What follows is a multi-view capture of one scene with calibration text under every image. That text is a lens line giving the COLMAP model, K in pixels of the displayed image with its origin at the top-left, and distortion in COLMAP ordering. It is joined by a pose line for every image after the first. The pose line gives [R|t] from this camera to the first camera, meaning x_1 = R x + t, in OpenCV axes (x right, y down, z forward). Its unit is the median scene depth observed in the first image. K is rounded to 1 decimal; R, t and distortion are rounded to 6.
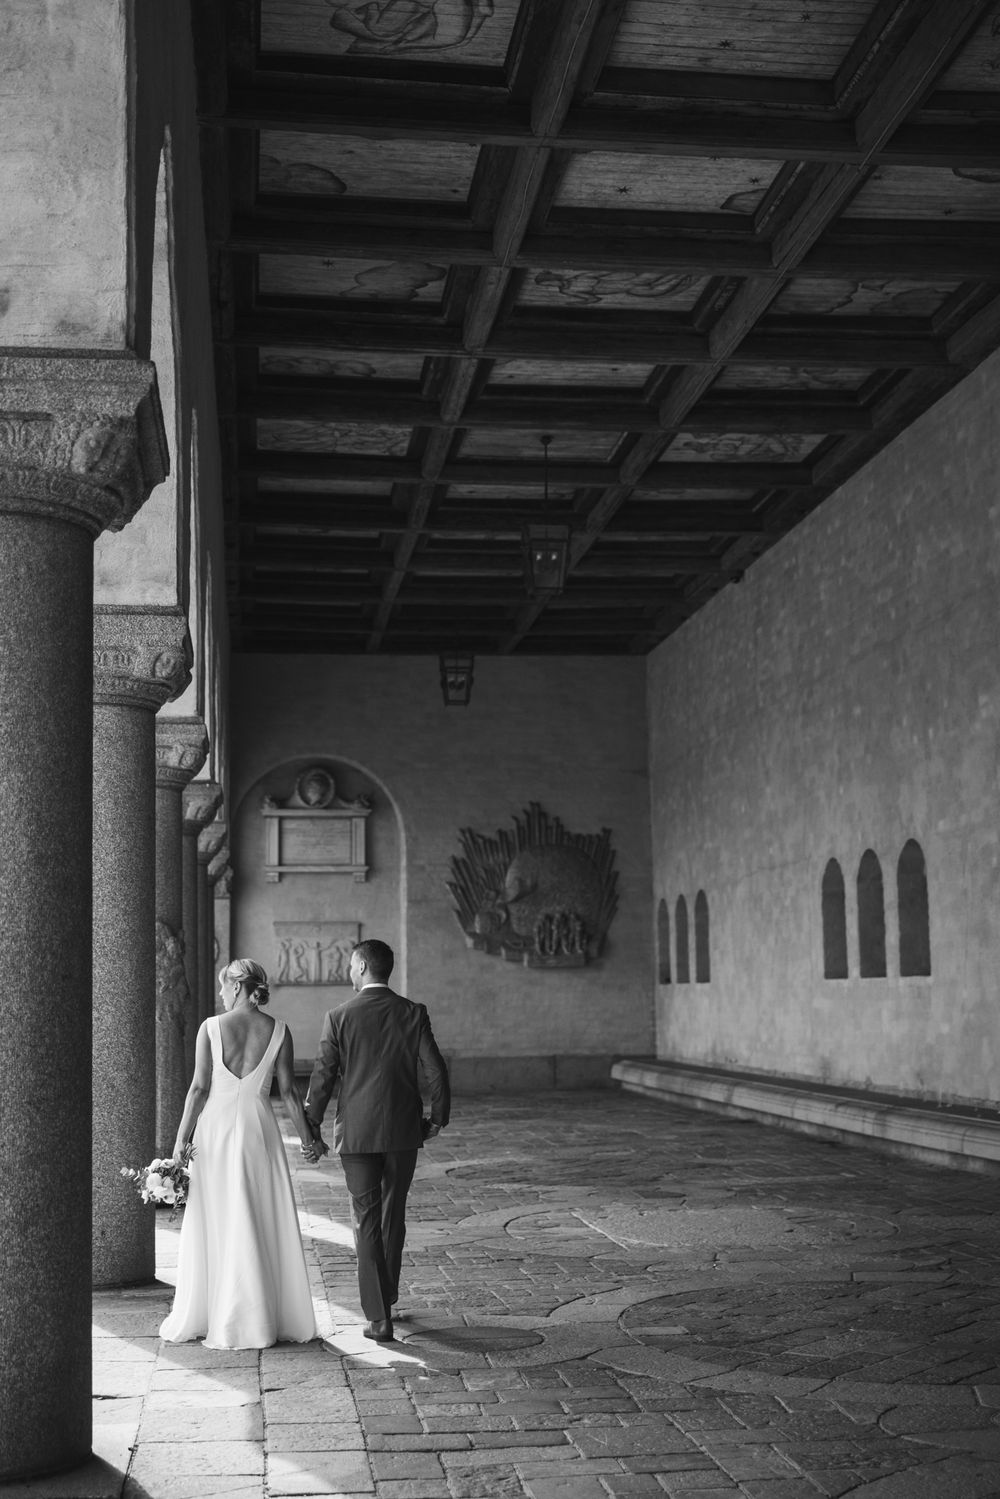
lens RADIAL K [[1827.4, 0, 491.1], [0, 1827.4, 751.7], [0, 0, 1]] dist [-0.003603, 0.000000]
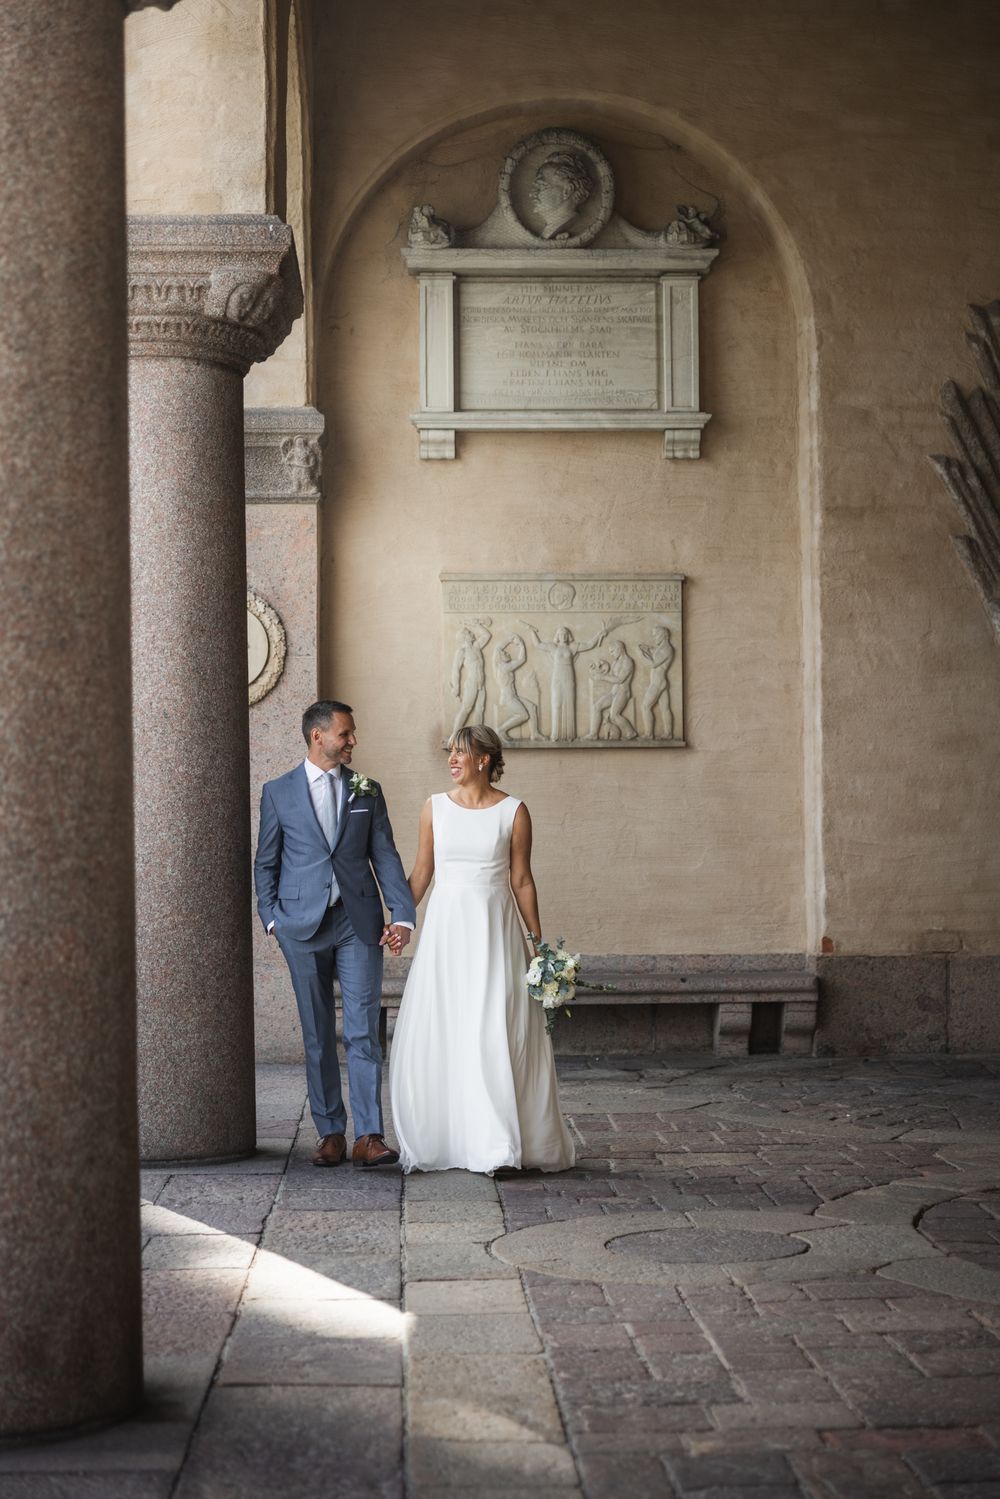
lens RADIAL K [[2116.9, 0, 499.2], [0, 2116.9, 752.2], [0, 0, 1]] dist [-0.023862, 0.000000]
pose [[0.997018, 0.001630, -0.077149, -0.076148], [0.005673, 0.995523, 0.094347, 0.089167], [0.076957, -0.094504, 0.992546, 0.590114]]
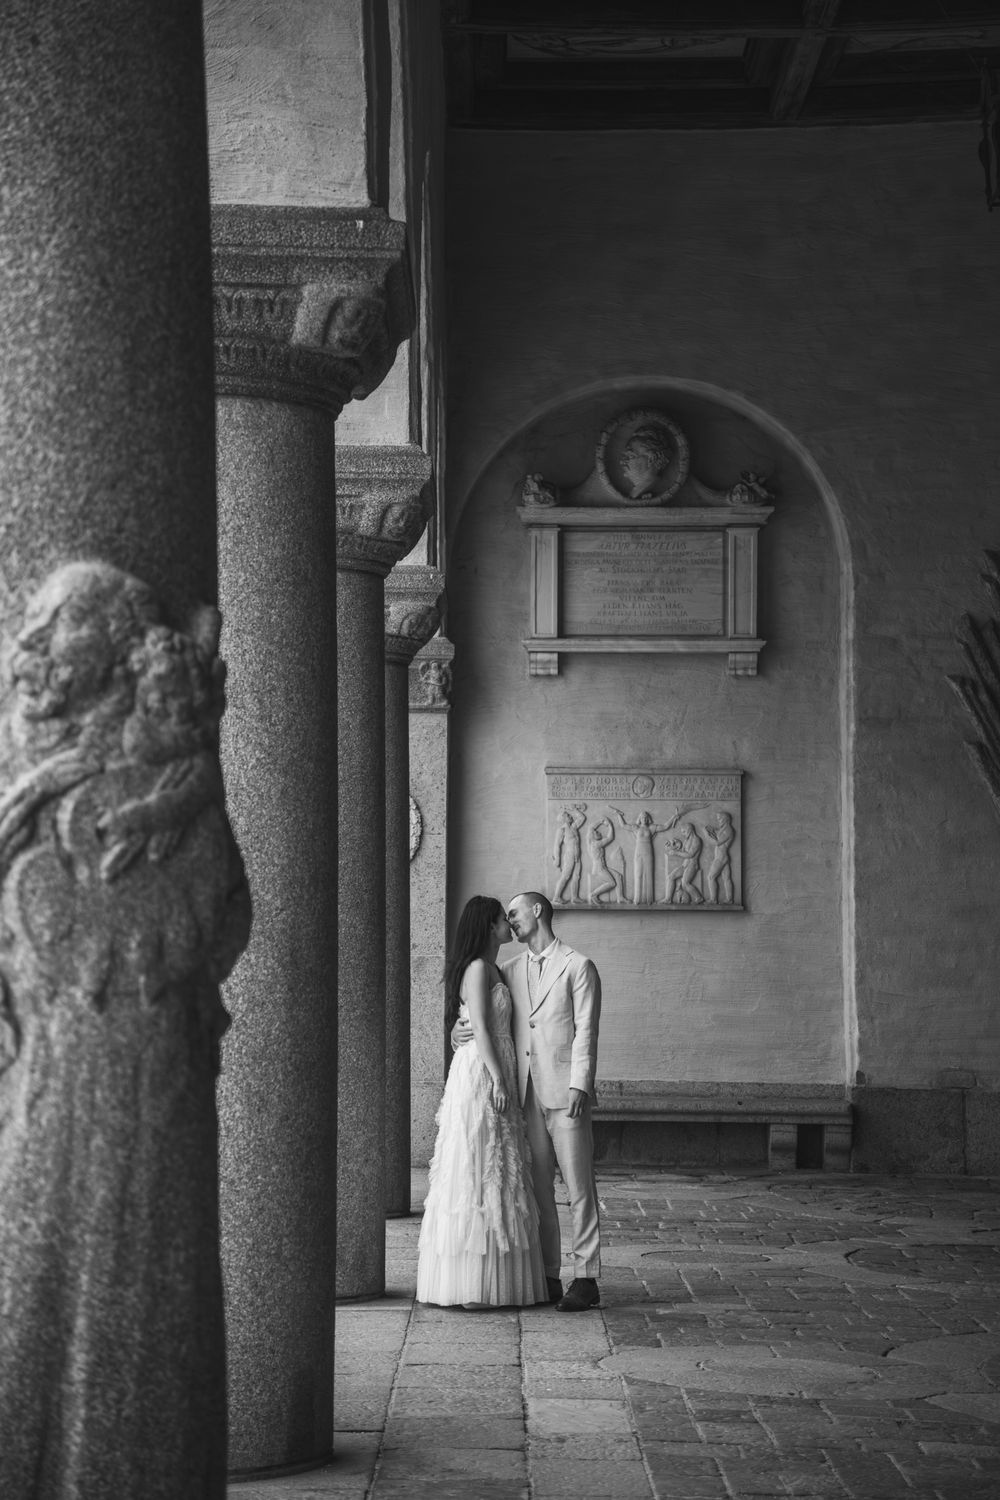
lens RADIAL K [[2835.7, 0, 514.1], [0, 2835.7, 742.9], [0, 0, 1]] dist [0.761507, 0.000000]
pose [[0.992359, 0.007450, -0.123162, -0.042781], [0.000067, 0.998143, 0.060917, 0.046040], [0.123387, -0.060459, 0.990515, 0.323423]]
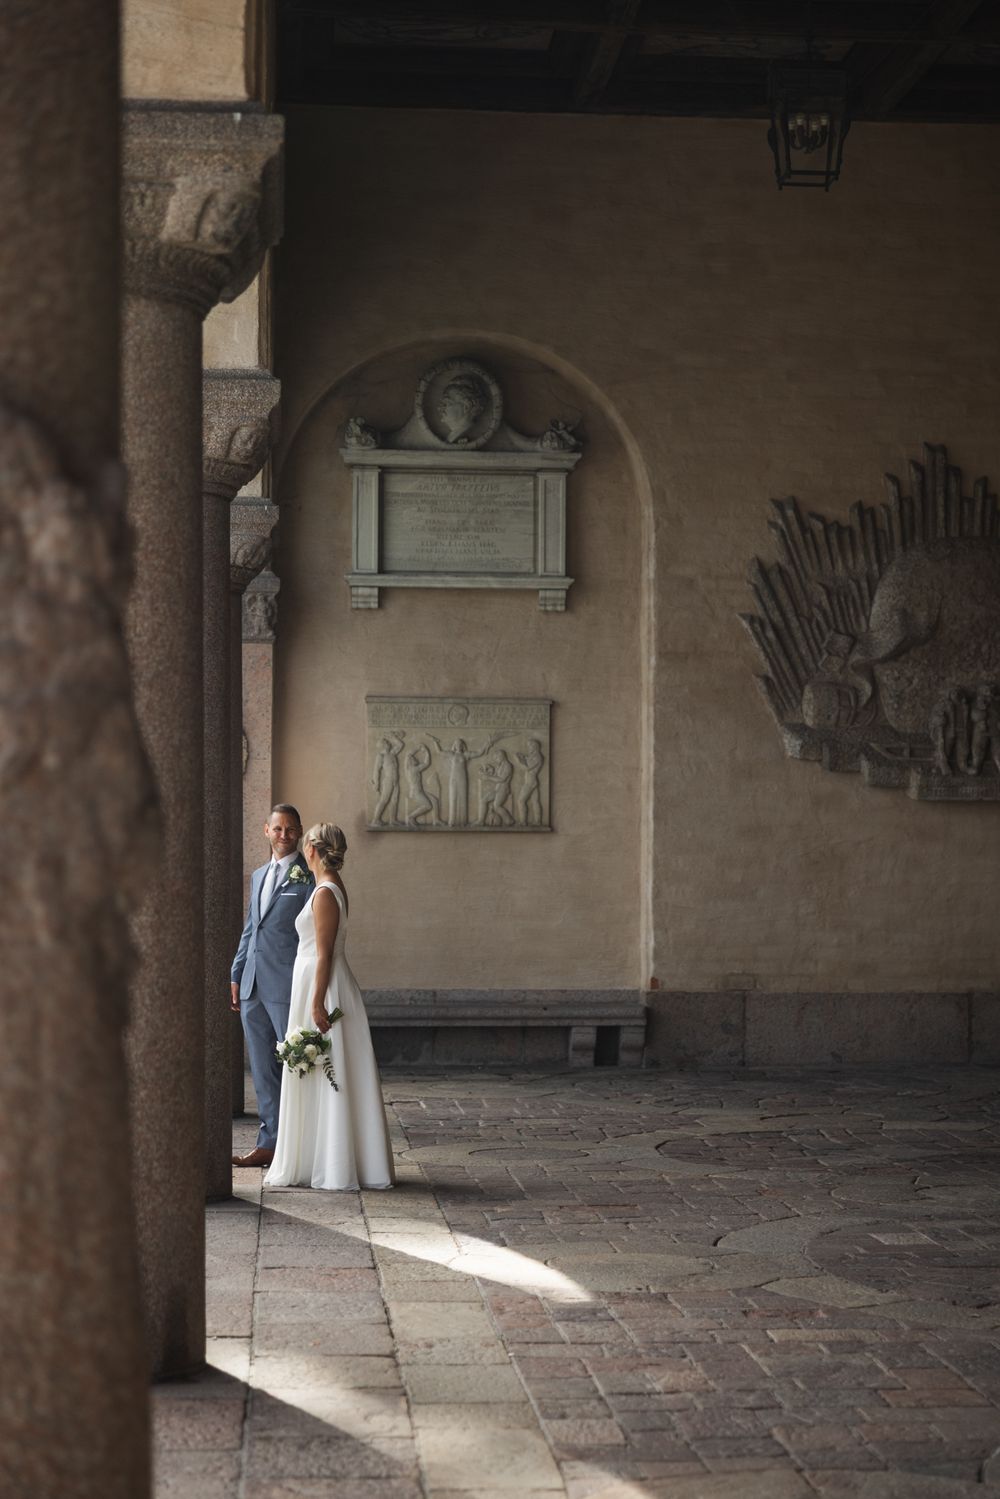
lens RADIAL K [[2476.0, 0, 529.4], [0, 2476.0, 787.9], [0, 0, 1]] dist [-0.058160, 0.000000]
pose [[0.999489, 0.016390, -0.027436, -0.060291], [-0.013538, 0.994787, 0.101073, 0.052640], [0.028949, -0.100650, 0.994501, 0.376257]]
